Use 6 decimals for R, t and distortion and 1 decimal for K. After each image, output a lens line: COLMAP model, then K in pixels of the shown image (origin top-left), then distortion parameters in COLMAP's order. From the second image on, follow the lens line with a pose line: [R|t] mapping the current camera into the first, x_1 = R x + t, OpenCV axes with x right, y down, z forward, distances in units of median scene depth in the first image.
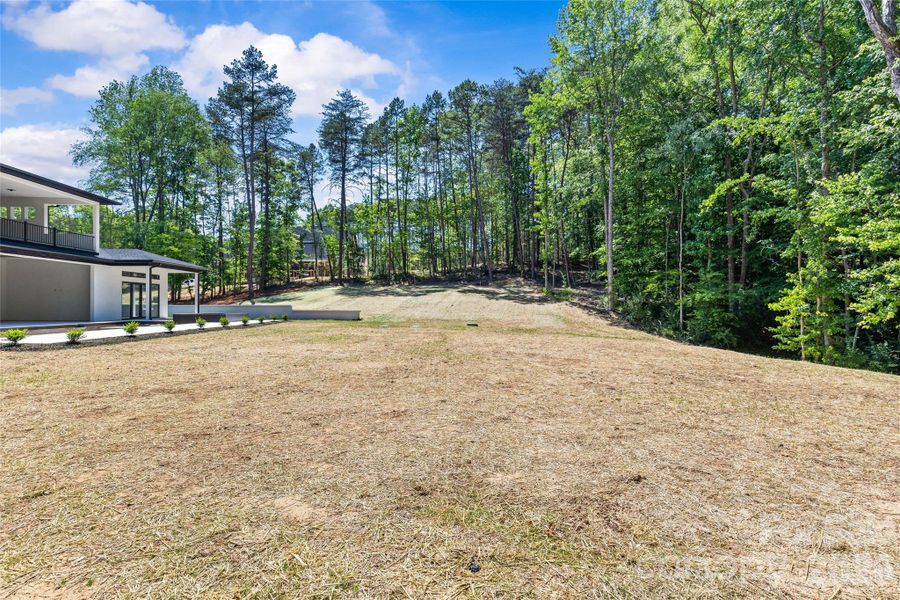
lens RADIAL K [[411.0, 0, 450.5], [0, 411.0, 305.0], [0, 0, 1]] dist [0.007899, 0.000011]
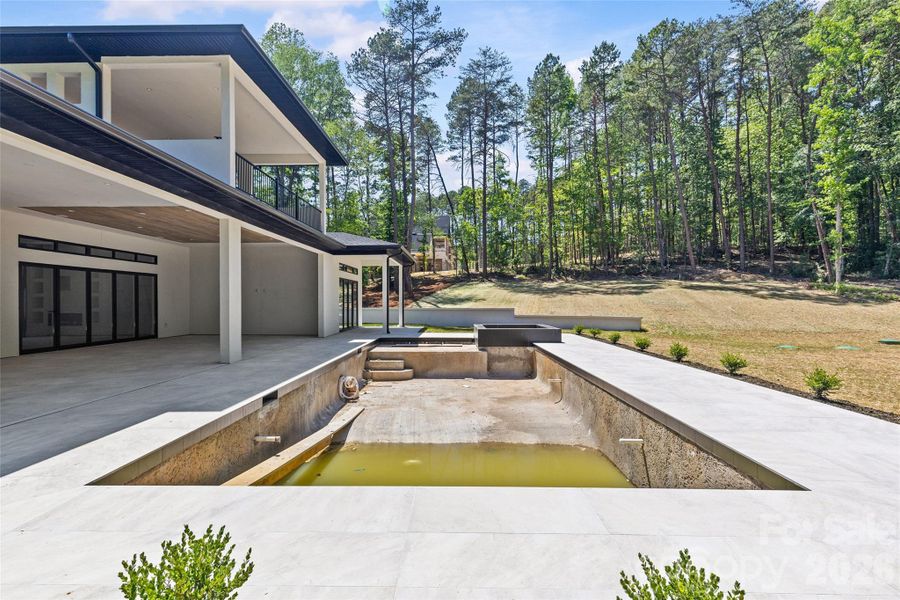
lens RADIAL K [[403.8, 0, 447.2], [0, 403.8, 302.2], [0, 0, 1]] dist [0.009187, 0.000210]
pose [[0.998530, -0.003317, -0.054098, -0.515945], [0.003738, 0.999963, 0.007686, -0.018856], [0.054071, -0.007877, 0.998506, 0.296177]]
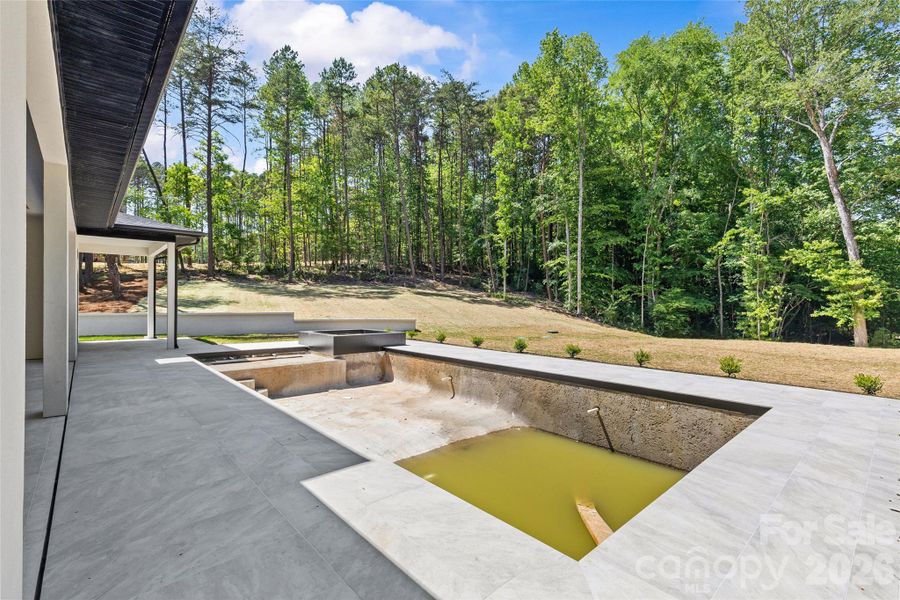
lens RADIAL K [[403.8, 0, 447.2], [0, 403.8, 302.2], [0, 0, 1]] dist [0.009187, 0.000210]
pose [[0.769237, 0.005549, 0.638939, -0.685141], [-0.007522, 0.999972, 0.000372, -0.021384], [-0.638919, -0.005092, 0.769257, 0.350797]]
